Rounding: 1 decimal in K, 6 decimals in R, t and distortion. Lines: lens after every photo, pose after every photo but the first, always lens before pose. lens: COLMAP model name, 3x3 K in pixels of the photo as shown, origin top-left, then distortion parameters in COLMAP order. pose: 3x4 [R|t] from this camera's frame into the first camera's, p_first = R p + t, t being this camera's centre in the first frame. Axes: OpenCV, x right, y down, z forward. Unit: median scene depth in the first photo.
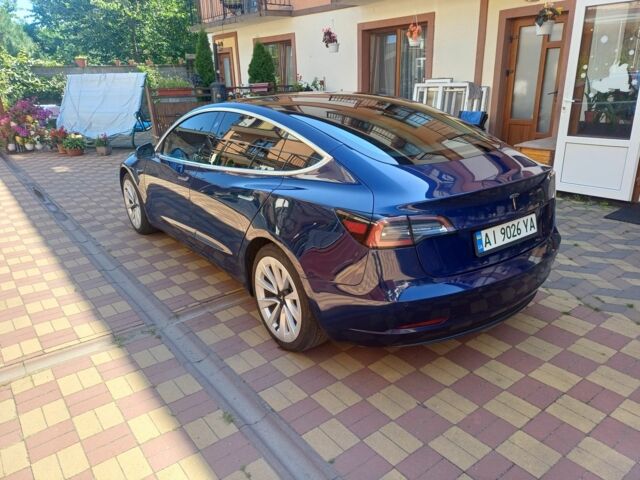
lens RADIAL K [[466.9, 0, 320.0], [0, 466.9, 240.0], [0, 0, 1]] dist [0.083766, -0.081463]
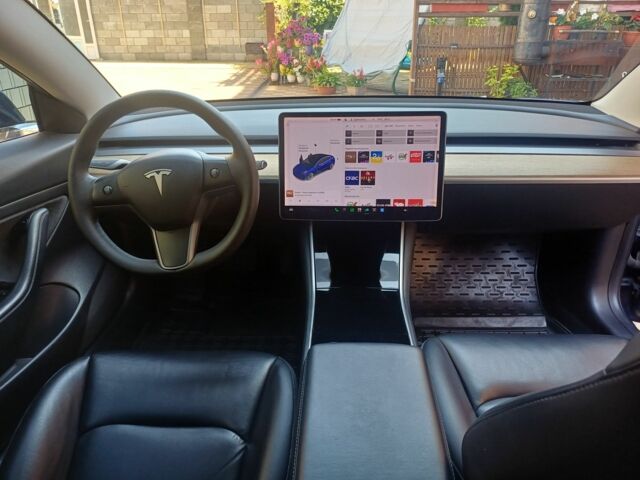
lens RADIAL K [[466.9, 0, 320.0], [0, 466.9, 240.0], [0, 0, 1]] dist [0.083766, -0.081463]
pose [[0.780112, 0.285639, -0.556628, -0.042862], [-0.222931, 0.958208, 0.179276, -0.218076], [0.584574, -0.015766, 0.811187, 0.917291]]
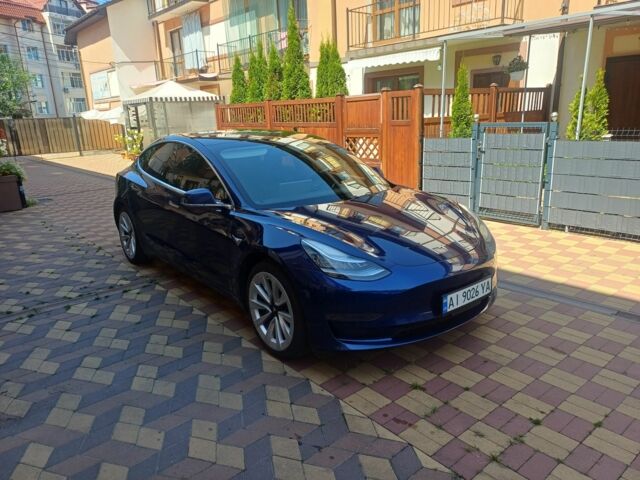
lens RADIAL K [[466.9, 0, 320.0], [0, 466.9, 240.0], [0, 0, 1]] dist [0.083766, -0.081463]
pose [[-0.996332, 0.079444, -0.031793, -0.181588], [0.047496, 0.822490, 0.566793, -0.703905], [0.071178, 0.563204, -0.823246, 2.013041]]
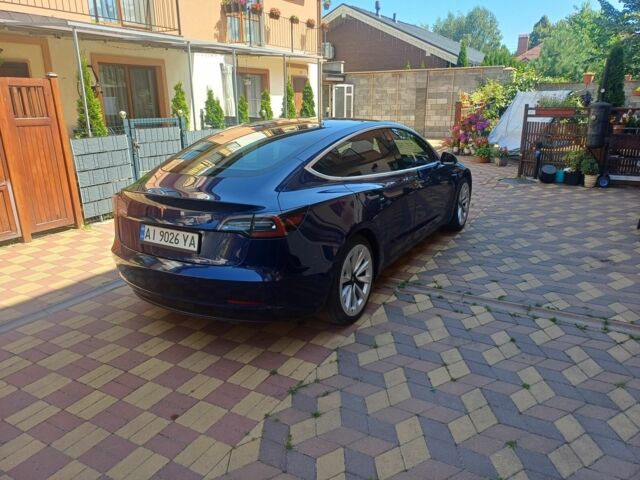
lens RADIAL K [[466.9, 0, 320.0], [0, 466.9, 240.0], [0, 0, 1]] dist [0.083766, -0.081463]
pose [[0.390597, 0.285351, -0.875219, 0.970742], [-0.302854, 0.937653, 0.170547, -0.201600], [0.869317, 0.198449, 0.452665, 0.475249]]
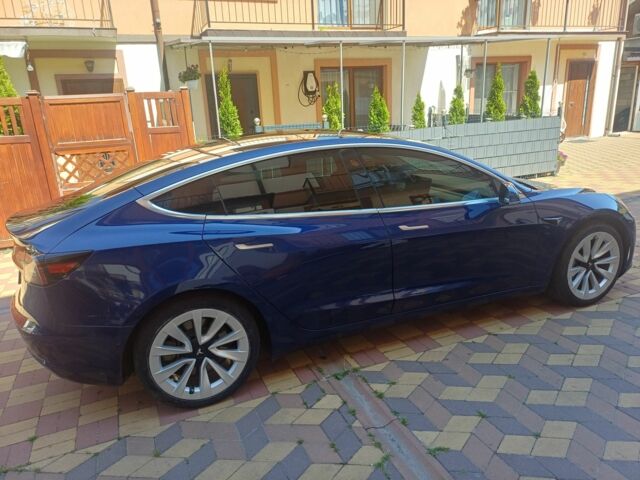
lens RADIAL K [[466.9, 0, 320.0], [0, 466.9, 240.0], [0, 0, 1]] dist [0.083766, -0.081463]
pose [[-0.246544, 0.309336, -0.918437, 0.780171], [-0.266958, 0.889350, 0.371201, -0.420453], [0.931638, 0.336701, -0.136684, 1.098584]]
